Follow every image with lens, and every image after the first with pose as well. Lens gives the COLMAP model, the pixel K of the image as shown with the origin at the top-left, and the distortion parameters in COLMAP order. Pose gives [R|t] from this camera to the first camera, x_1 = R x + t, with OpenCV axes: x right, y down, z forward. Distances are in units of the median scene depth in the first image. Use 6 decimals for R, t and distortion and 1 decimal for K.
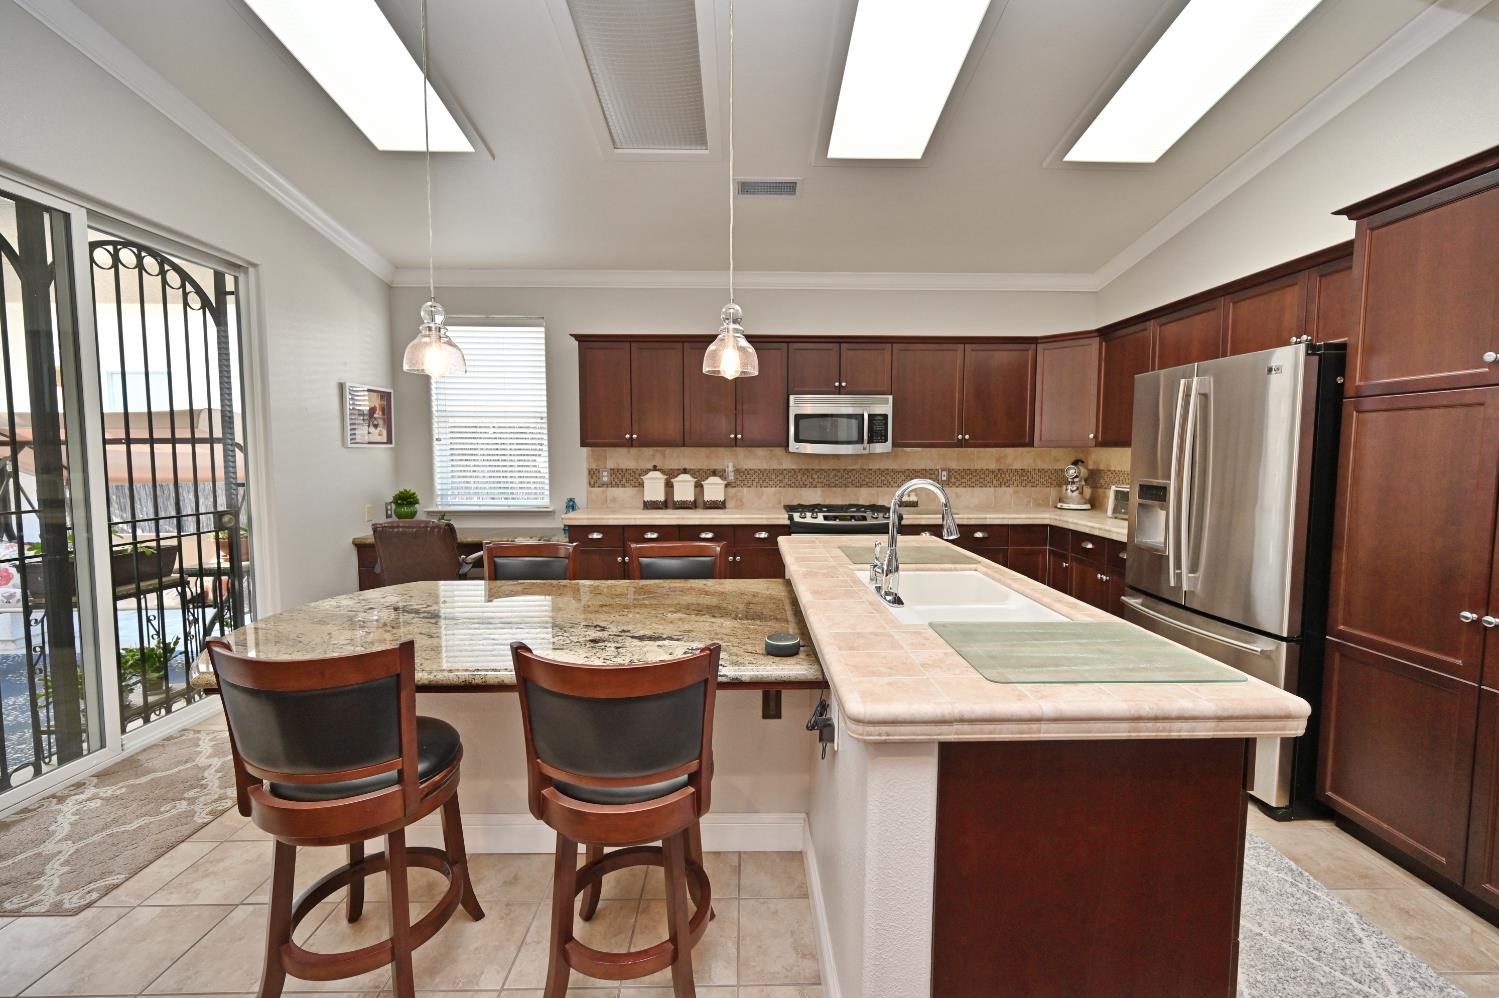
lens RADIAL K [[597.7, 0, 754.3], [0, 597.7, 497.0], [0, 0, 1]] dist [-0.000169, 0.000130]
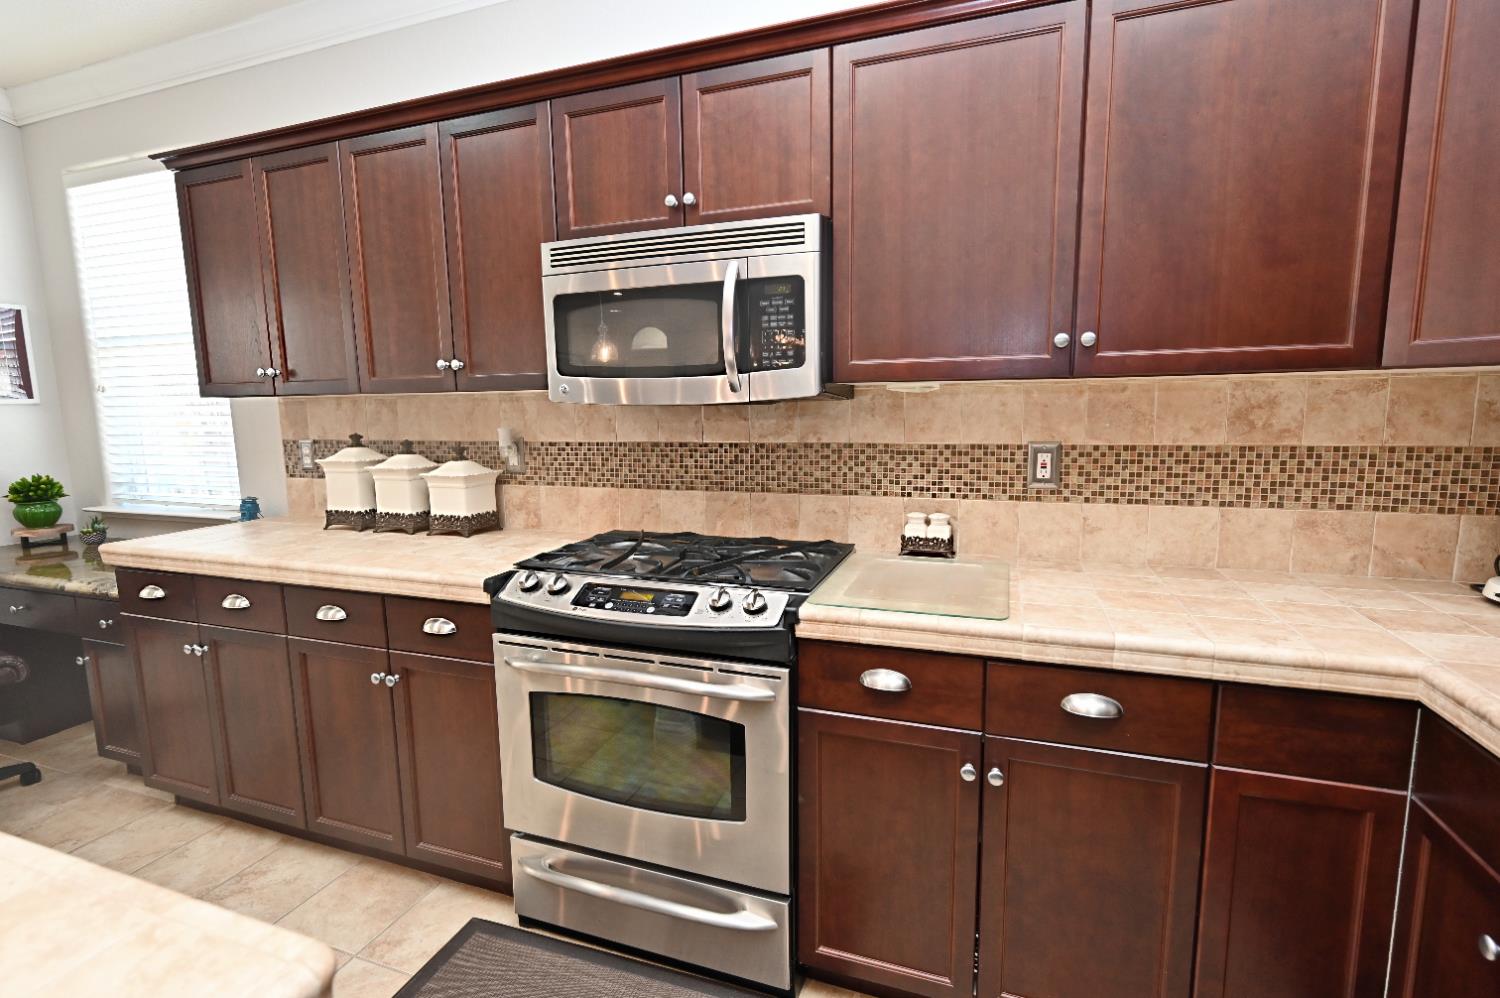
lens RADIAL K [[695.0, 0, 757.1], [0, 695.0, 501.2], [0, 0, 1]] dist [0.003925, 0.000307]
pose [[0.933701, 0.035862, -0.356254, 0.326421], [-0.010255, 0.997242, 0.073508, -0.045276], [0.357907, -0.064981, 0.931493, 0.621331]]
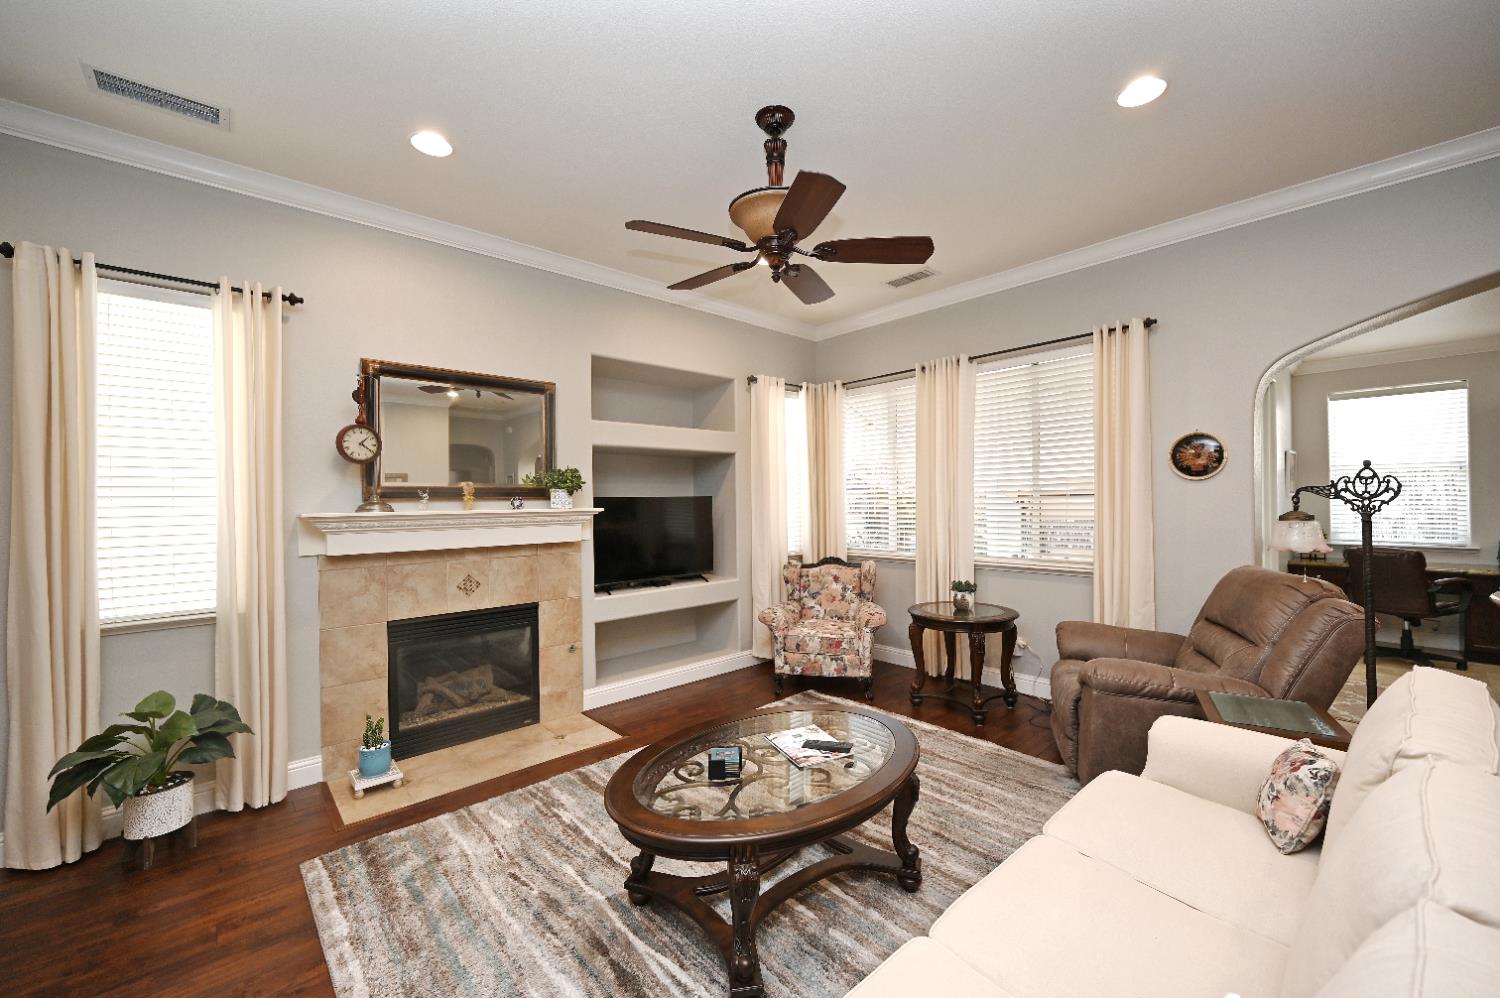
lens RADIAL K [[589.7, 0, 758.0], [0, 589.7, 498.8], [0, 0, 1]] dist [-0.000646, 0.000402]
pose [[0.668807, -0.009971, -0.743369, -0.439399], [-0.041540, 0.997847, -0.050758, 0.042764], [0.742274, 0.064827, 0.666953, -0.778475]]
